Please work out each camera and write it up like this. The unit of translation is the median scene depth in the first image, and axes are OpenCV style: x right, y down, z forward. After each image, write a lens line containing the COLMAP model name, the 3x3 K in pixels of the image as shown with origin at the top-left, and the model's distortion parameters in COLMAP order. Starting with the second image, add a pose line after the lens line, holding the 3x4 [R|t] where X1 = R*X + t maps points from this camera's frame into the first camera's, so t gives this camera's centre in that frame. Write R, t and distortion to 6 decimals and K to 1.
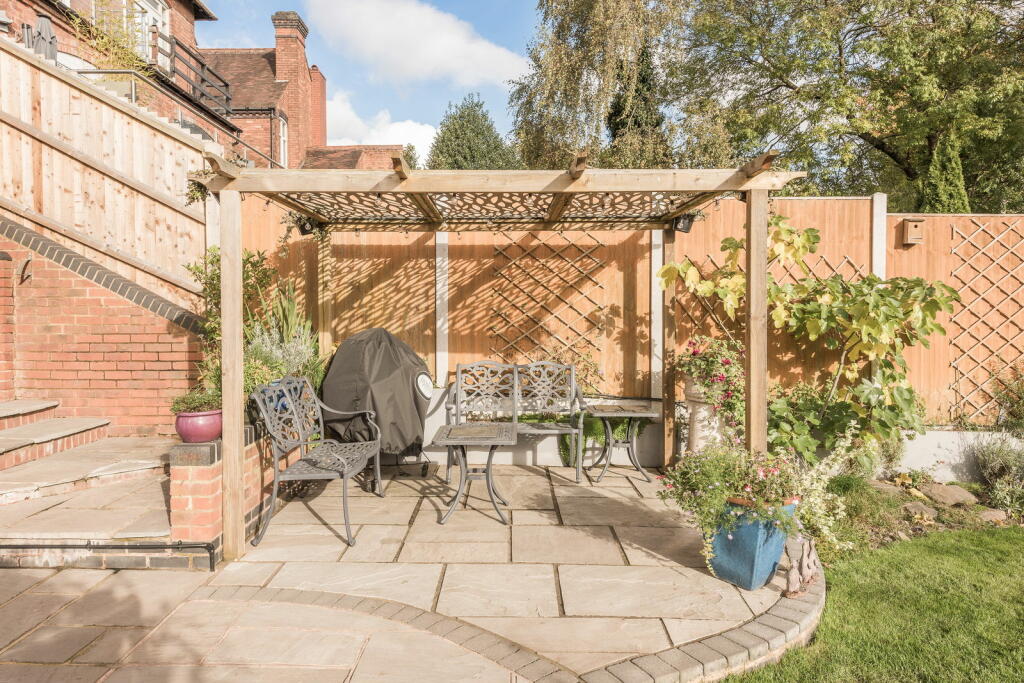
lens RADIAL K [[681.5, 0, 493.1], [0, 681.5, 319.9], [0, 0, 1]] dist [0.021663, -0.005503]
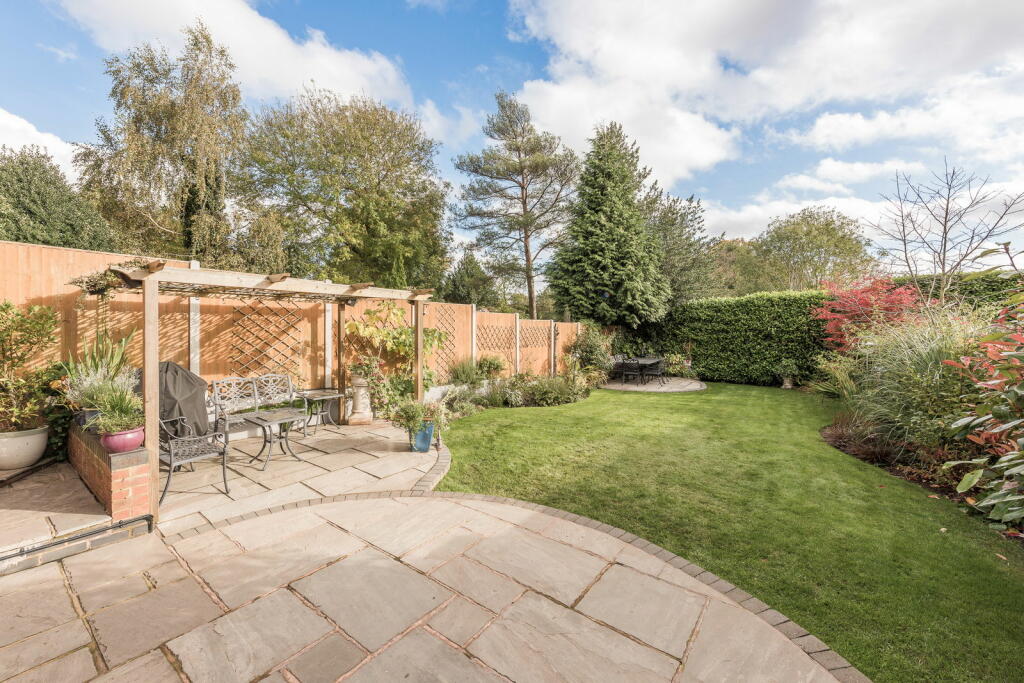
lens RADIAL K [[404.1, 0, 506.8], [0, 404.1, 330.1], [0, 0, 1]] dist [0.013461, -0.000771]
pose [[0.588113, -0.003765, 0.808770, -0.402651], [0.011288, 0.999930, -0.003553, -0.041520], [-0.808700, 0.011219, 0.588114, -0.105375]]
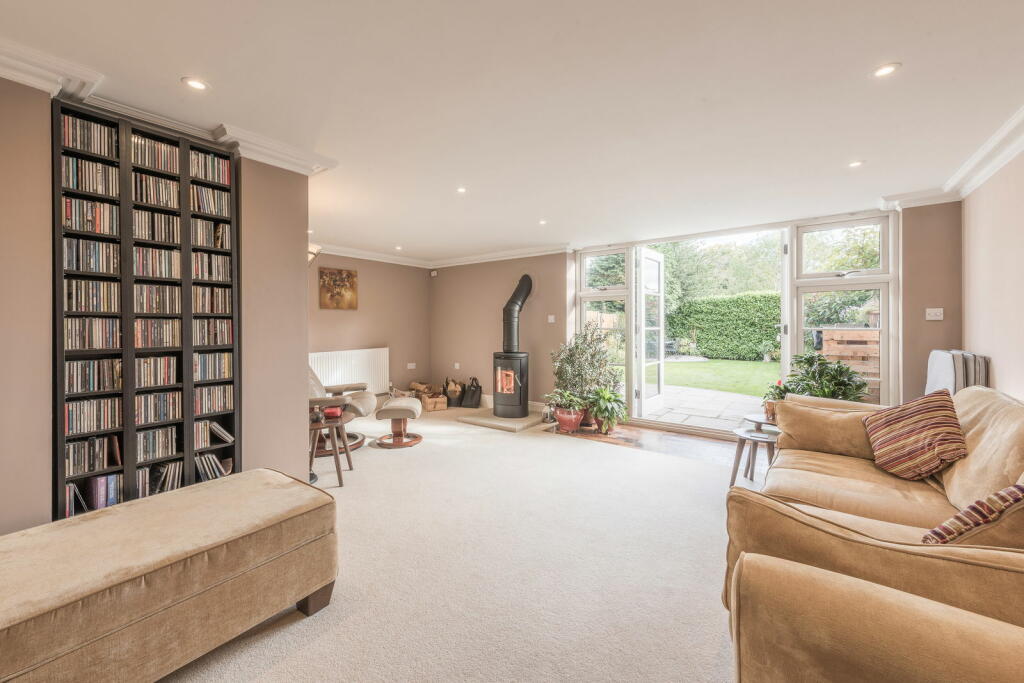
lens RADIAL K [[404.1, 0, 508.6], [0, 404.1, 330.6], [0, 0, 1]] dist [0.013461, -0.000771]
pose [[0.574491, -0.006613, 0.818484, -1.342031], [0.012595, 0.999920, -0.000762, 0.035235], [-0.818414, 0.010747, 0.574529, -0.208086]]
